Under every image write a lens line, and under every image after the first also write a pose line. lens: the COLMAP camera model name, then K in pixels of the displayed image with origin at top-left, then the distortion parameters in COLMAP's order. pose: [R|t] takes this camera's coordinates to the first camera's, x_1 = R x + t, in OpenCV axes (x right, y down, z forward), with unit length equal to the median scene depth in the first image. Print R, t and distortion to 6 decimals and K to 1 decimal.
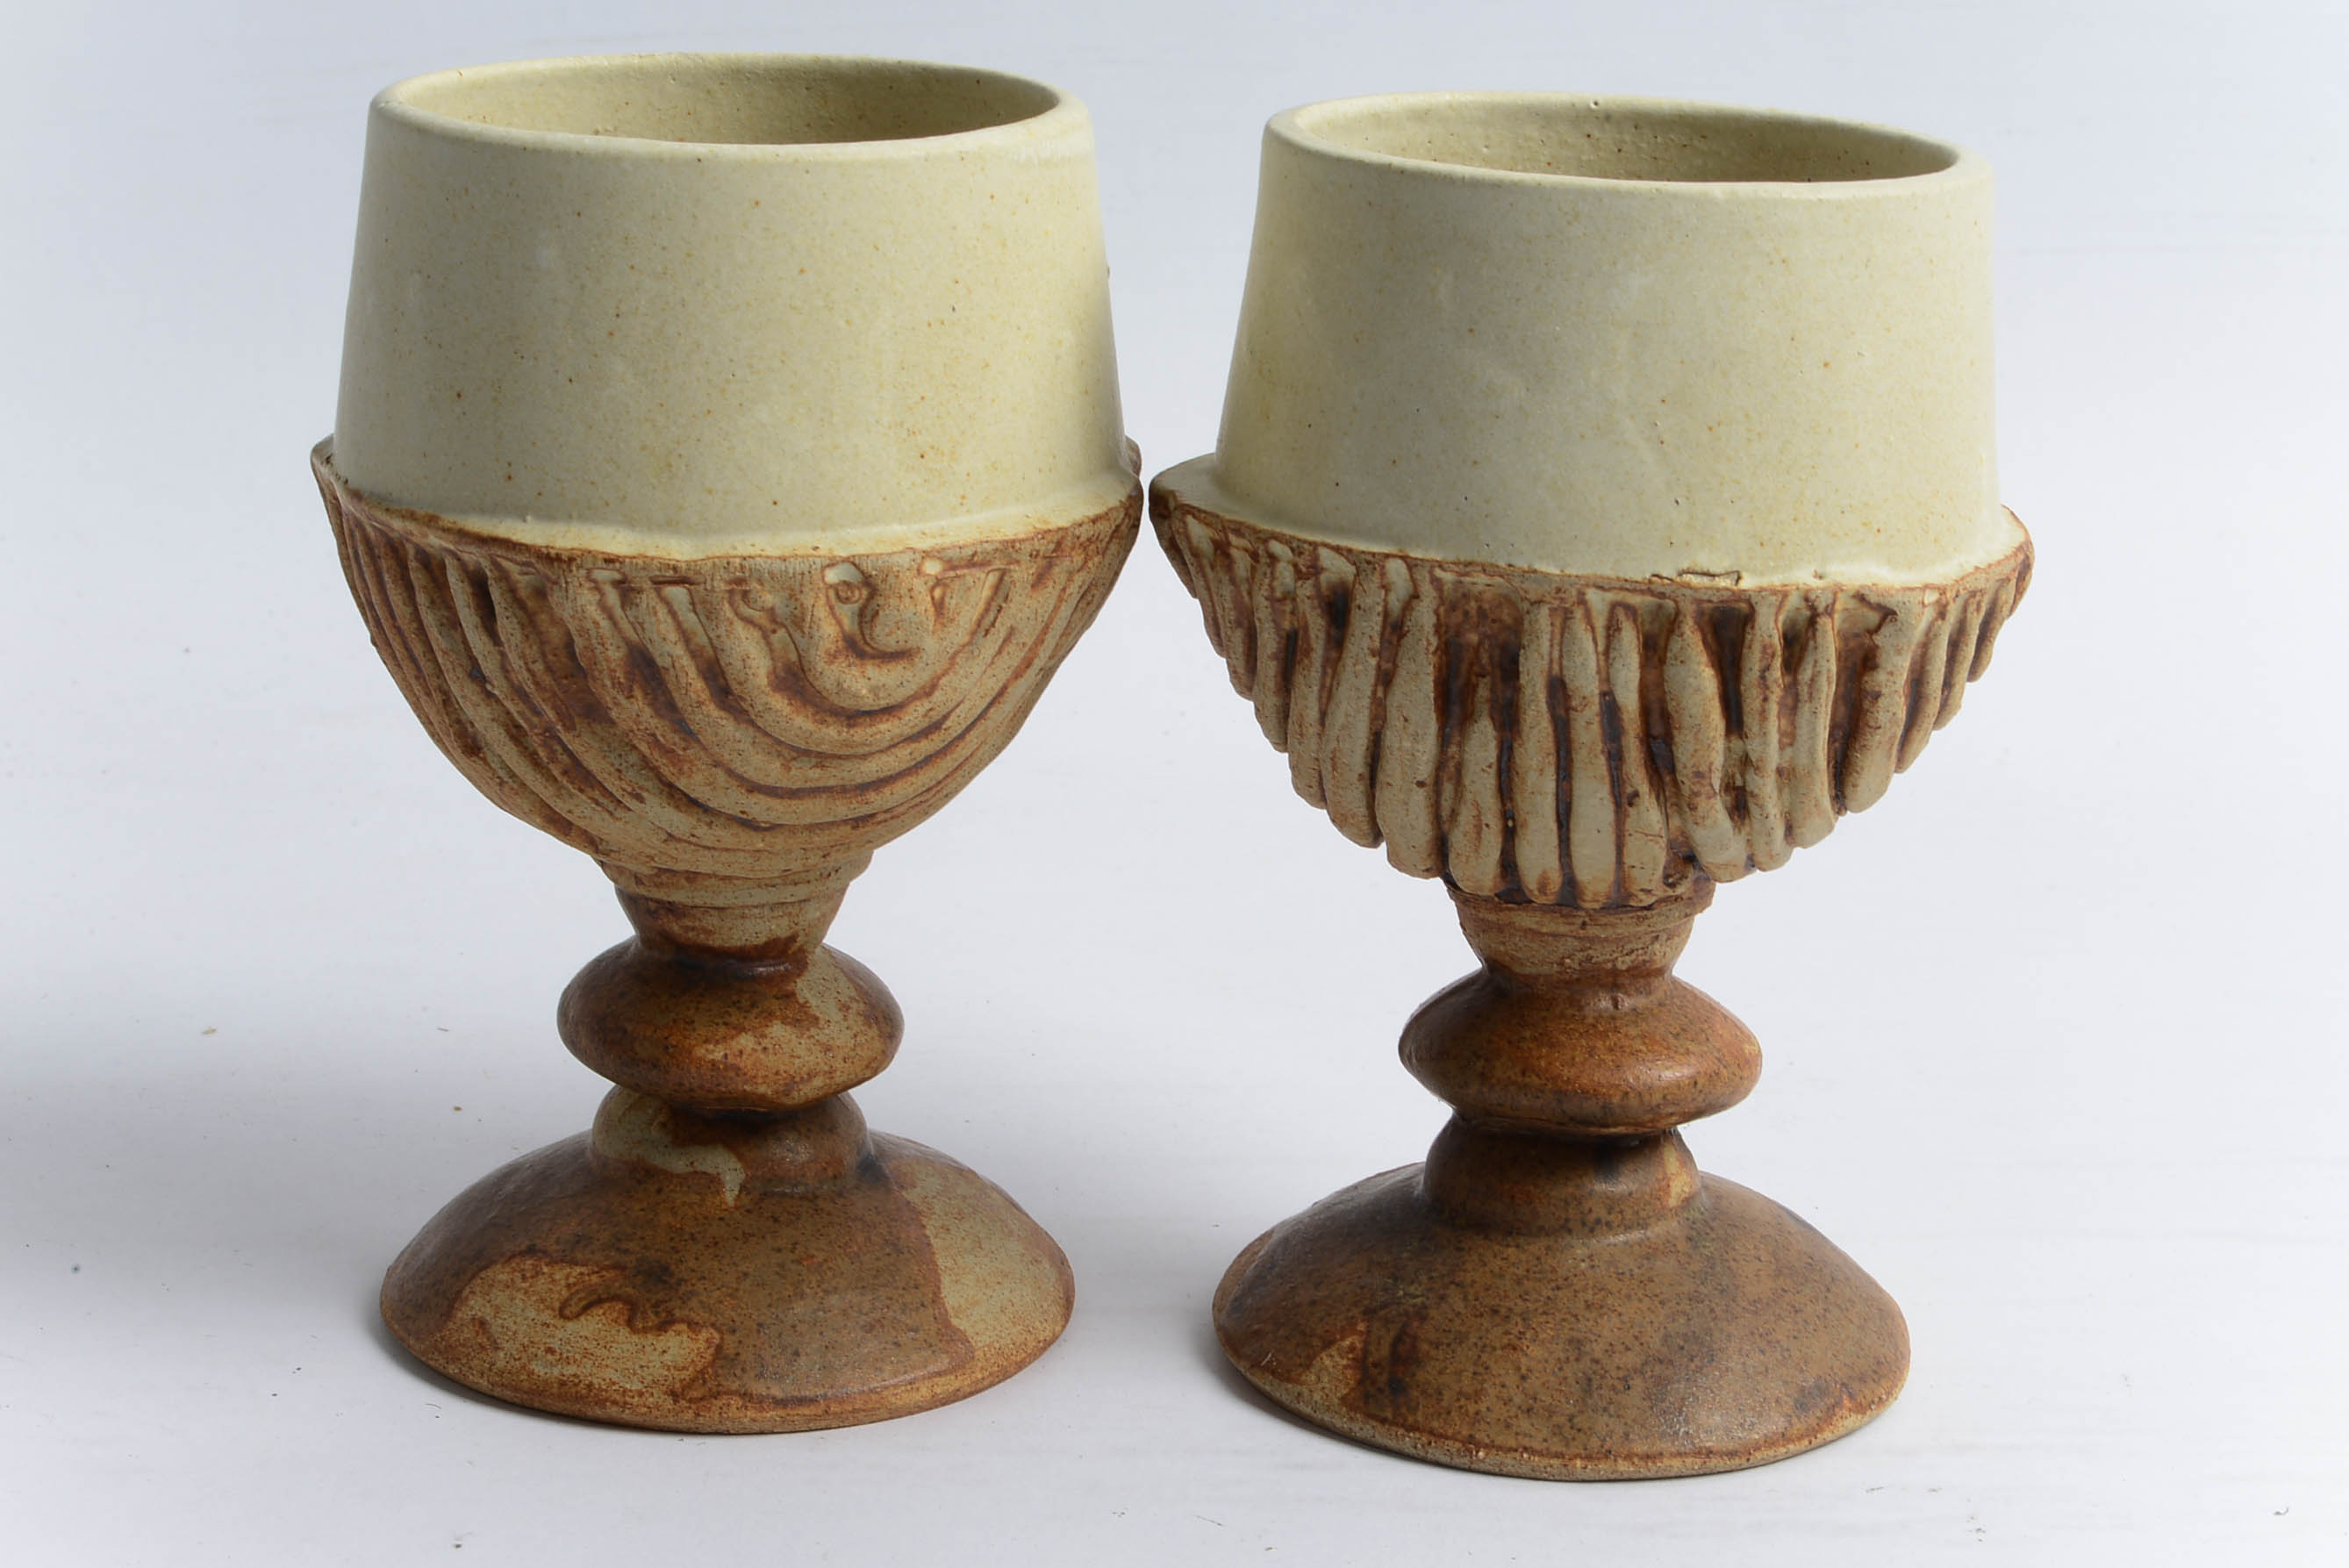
lens RADIAL K [[4303.4, 0, 1090.3], [0, 4303.4, 835.0], [0, 0, 1]] dist [0.022447, 0.052500]
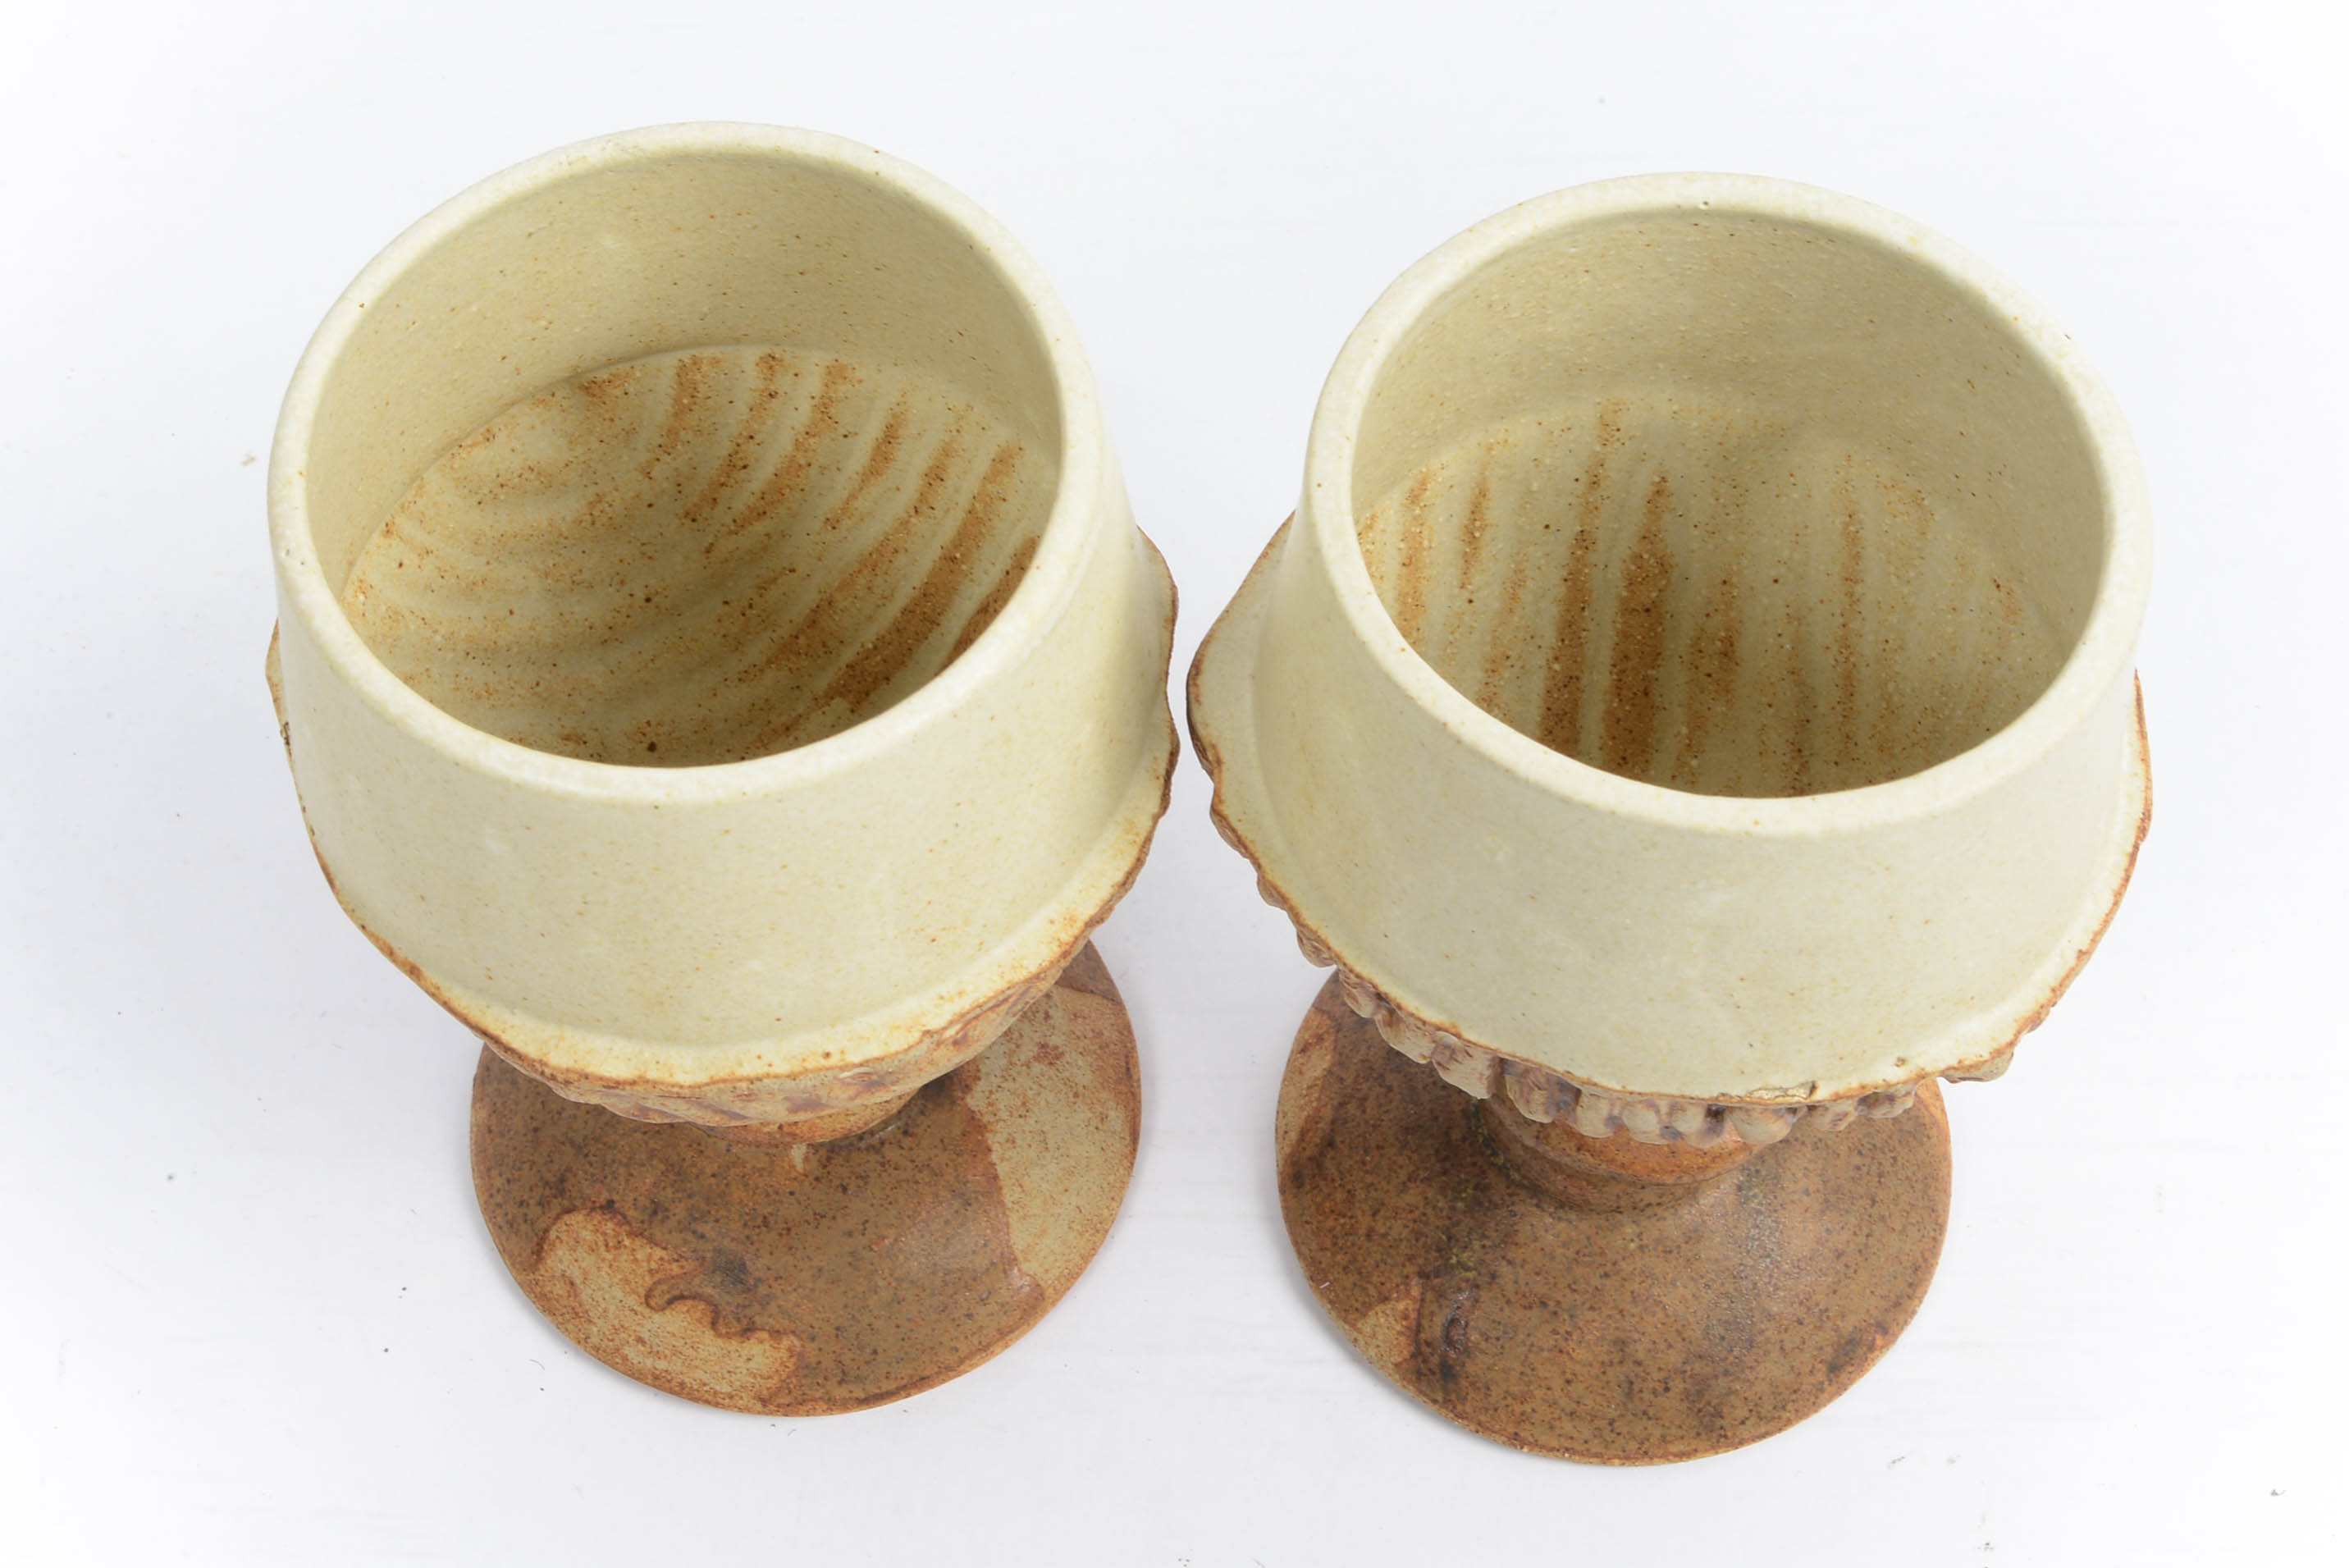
lens RADIAL K [[4082.9, 0, 1146.4], [0, 4082.9, 568.0], [0, 0, 1]] dist [0.040423, -0.145103]
pose [[0.999277, -0.021569, -0.031323, 0.035273], [0.036562, 0.771505, 0.635172, -0.698621], [0.010466, -0.635858, 0.771735, 0.375991]]
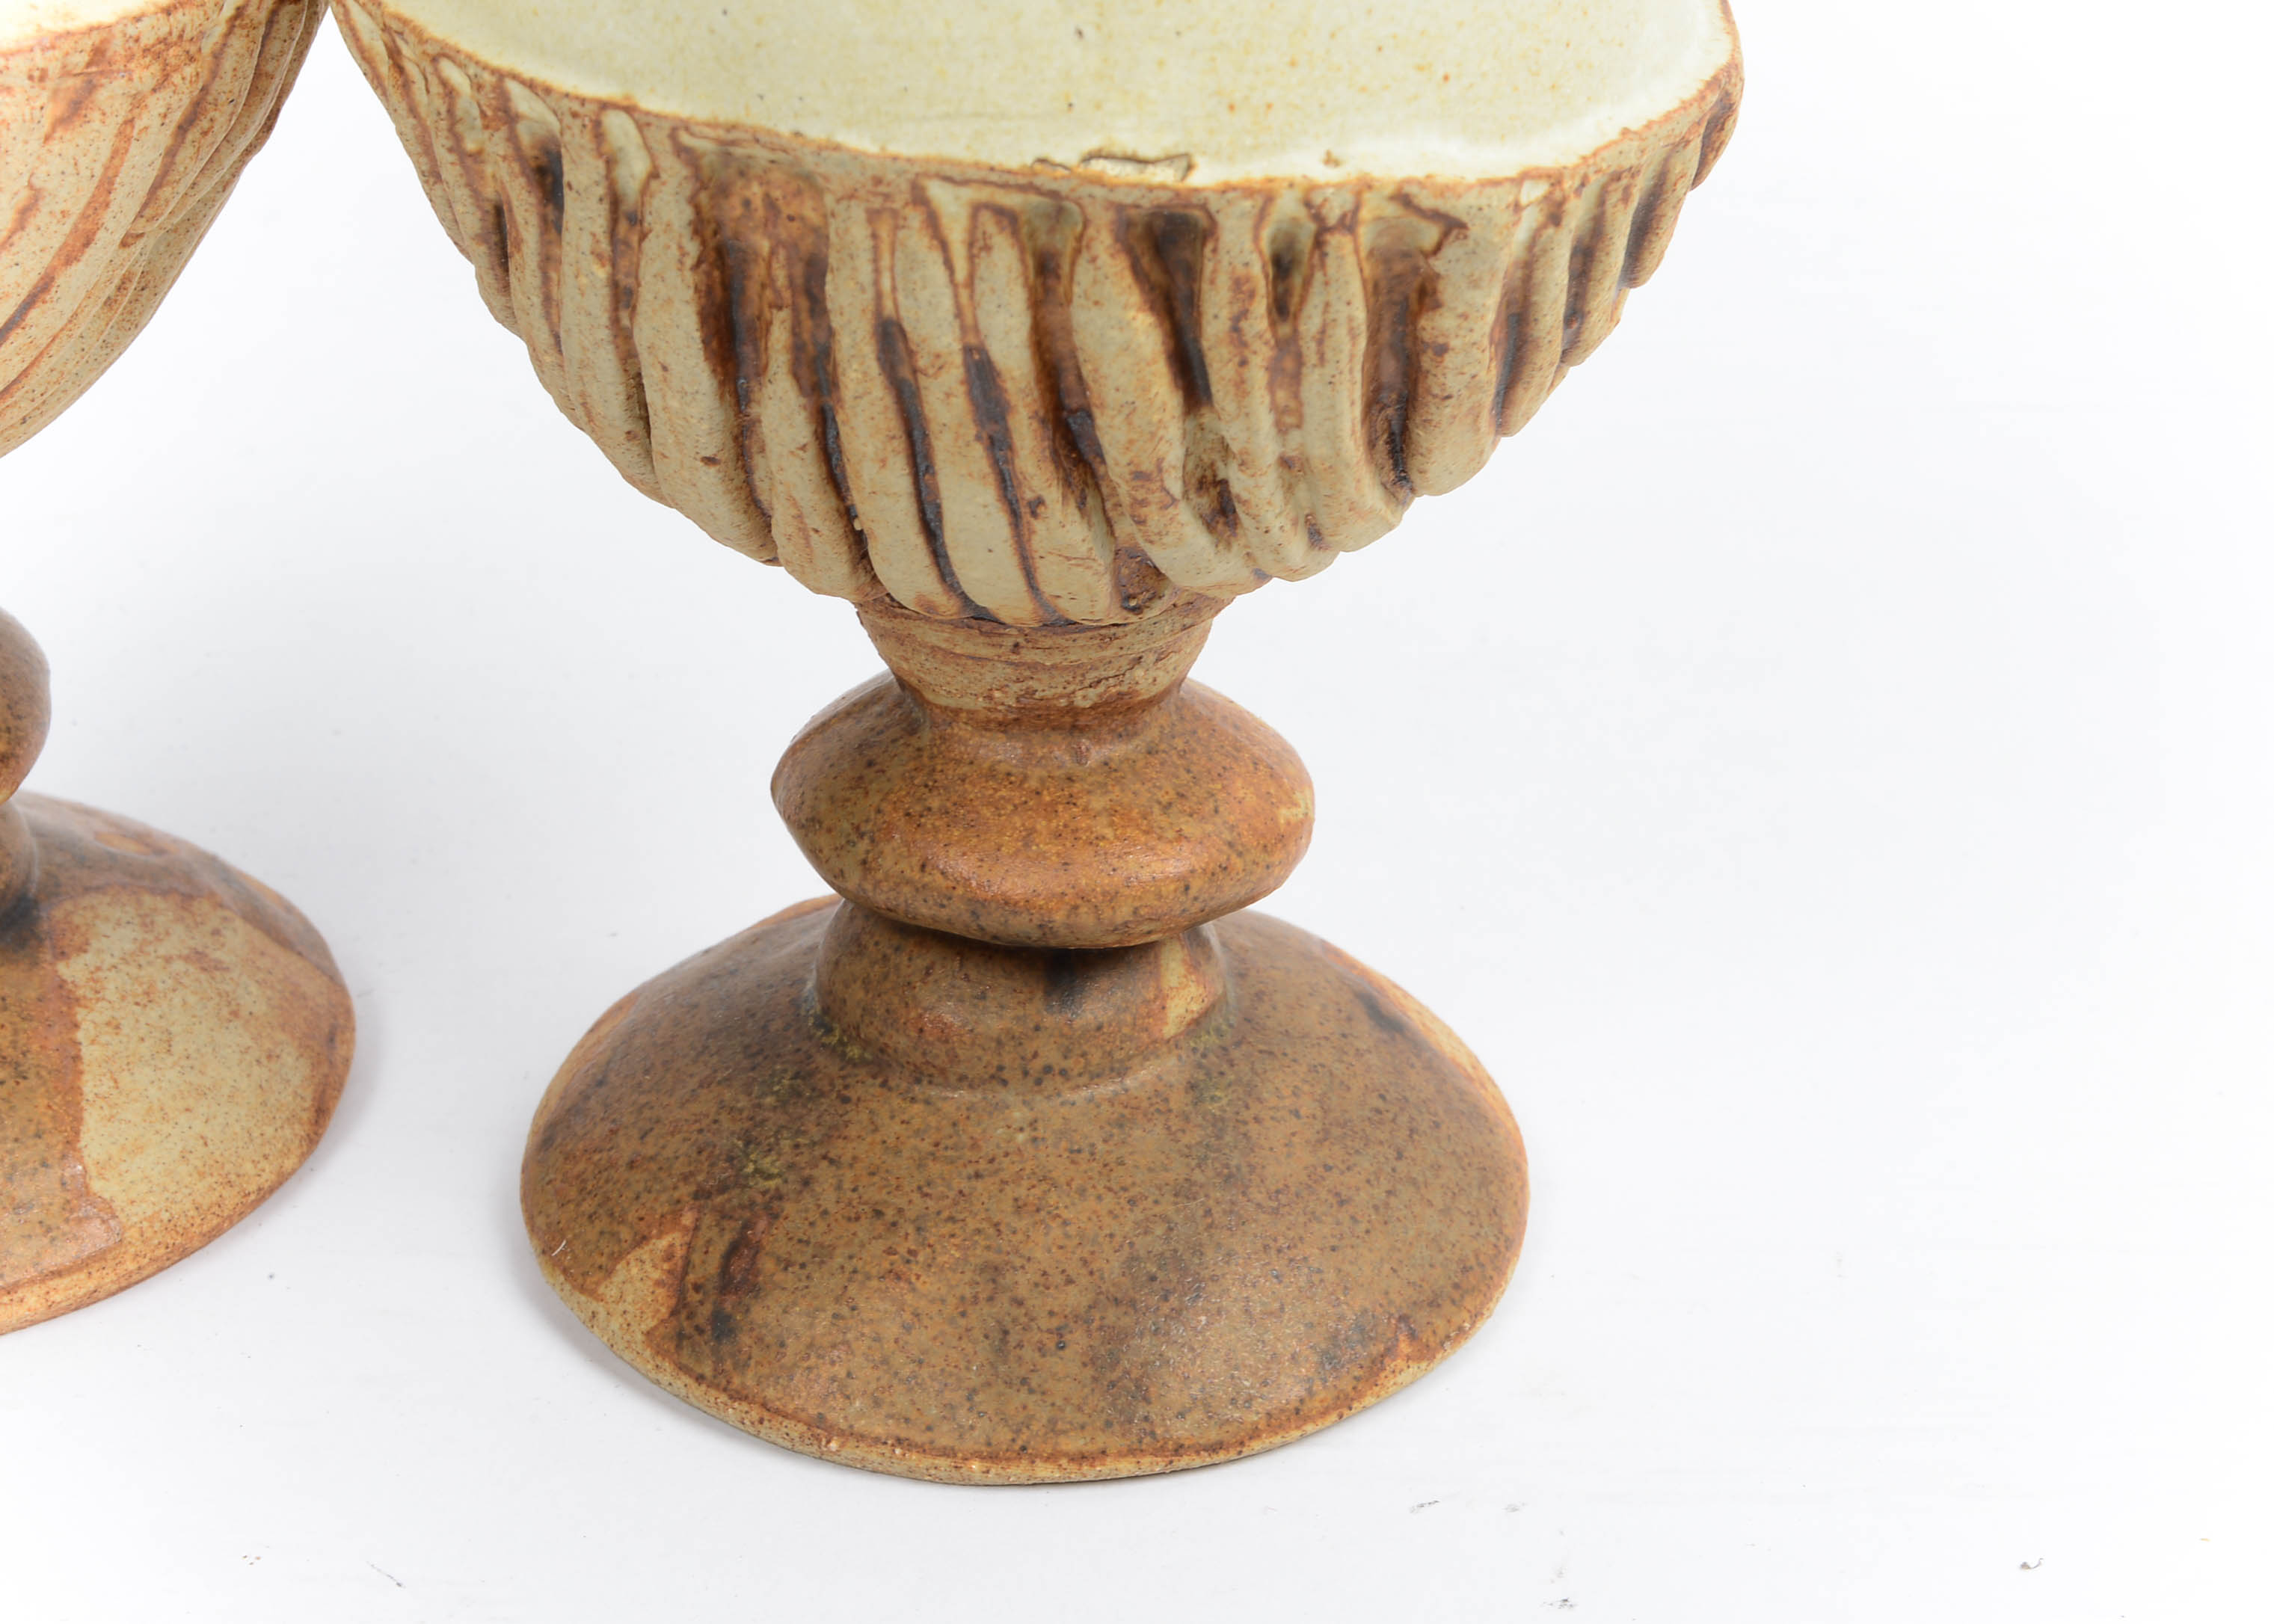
lens RADIAL K [[3790.2, 0, 1137.0], [0, 3790.2, 812.0], [0, 0, 1]] dist [0.017653, -0.162193]
pose [[0.999731, 0.022774, -0.004285, 0.144249], [-0.021280, 0.975411, 0.219362, -0.084692], [0.009176, -0.219212, 0.975634, 0.471636]]
